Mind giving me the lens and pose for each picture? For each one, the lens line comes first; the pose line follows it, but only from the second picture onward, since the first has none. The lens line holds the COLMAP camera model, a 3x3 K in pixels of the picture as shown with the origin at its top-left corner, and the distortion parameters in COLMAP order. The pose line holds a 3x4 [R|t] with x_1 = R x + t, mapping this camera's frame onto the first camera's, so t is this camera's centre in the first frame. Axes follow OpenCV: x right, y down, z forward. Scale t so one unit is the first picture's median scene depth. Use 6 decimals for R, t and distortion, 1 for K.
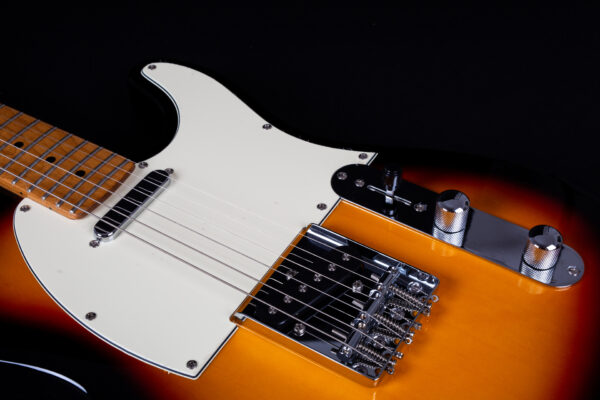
lens RADIAL K [[862.7, 0, 299.6], [0, 862.7, 200.2], [0, 0, 1]] dist [-0.011850, 0.000000]
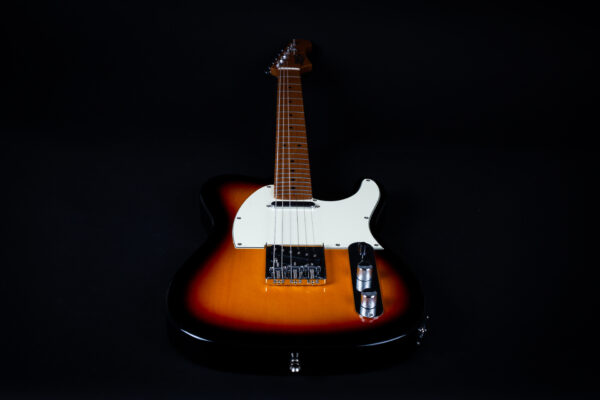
lens RADIAL K [[862.7, 0, 301.0], [0, 862.7, 200.4], [0, 0, 1]] dist [-0.011850, 0.000000]
pose [[0.540235, 0.453013, -0.709173, 1.504684], [-0.618742, 0.785017, 0.030116, -0.091074], [0.570355, 0.422525, 0.704391, -0.674351]]
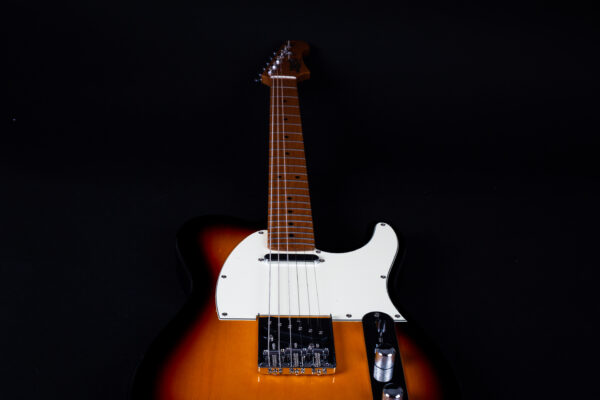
lens RADIAL K [[862.7, 0, 297.8], [0, 862.7, 197.6], [0, 0, 1]] dist [-0.011850, 0.000000]
pose [[0.547716, 0.470890, -0.691570, 1.075914], [-0.626693, 0.778534, 0.033770, -0.175099], [0.554313, 0.414906, 0.721519, -0.432509]]
